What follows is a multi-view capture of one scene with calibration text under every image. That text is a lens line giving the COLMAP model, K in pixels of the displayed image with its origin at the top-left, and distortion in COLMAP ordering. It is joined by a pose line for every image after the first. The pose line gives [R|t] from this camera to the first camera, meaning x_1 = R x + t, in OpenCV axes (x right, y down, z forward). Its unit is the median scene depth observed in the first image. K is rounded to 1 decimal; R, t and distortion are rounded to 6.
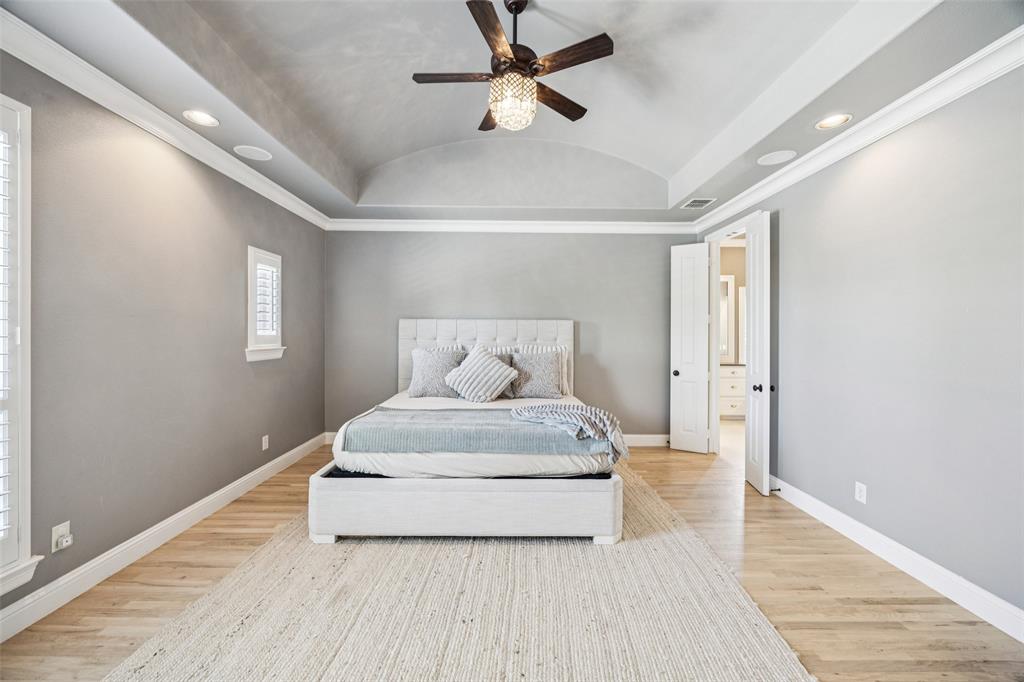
lens RADIAL K [[393.4, 0, 507.0], [0, 393.4, 337.3], [0, 0, 1]] dist [-0.001375, -0.000183]
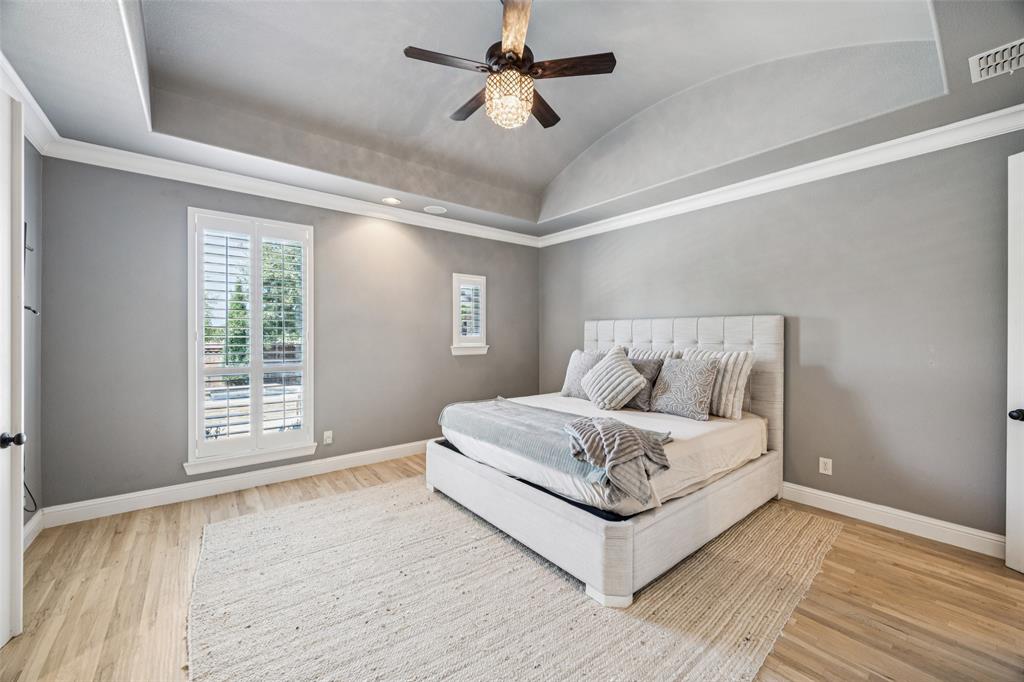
lens RADIAL K [[392.8, 0, 508.6], [0, 392.8, 340.0], [0, 0, 1]] dist [-0.002277, -0.000254]
pose [[0.619408, 0.006686, -0.785041, 0.641172], [-0.006543, 0.999973, 0.003354, 0.001639], [0.785042, 0.003059, 0.619435, 0.315563]]
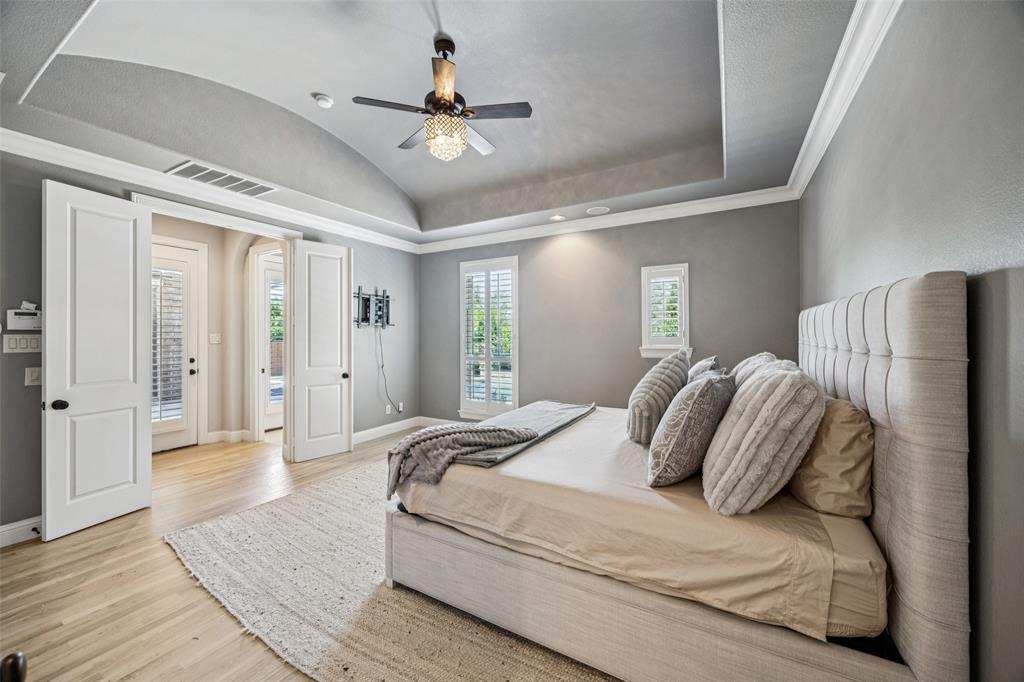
lens RADIAL K [[392.8, 0, 508.6], [0, 392.8, 340.0], [0, 0, 1]] dist [-0.002277, -0.000254]
pose [[-0.499642, 0.003571, -0.866225, 0.754085], [-0.008511, 0.999923, 0.009031, -0.003479], [0.866190, 0.011885, -0.499573, 1.412630]]
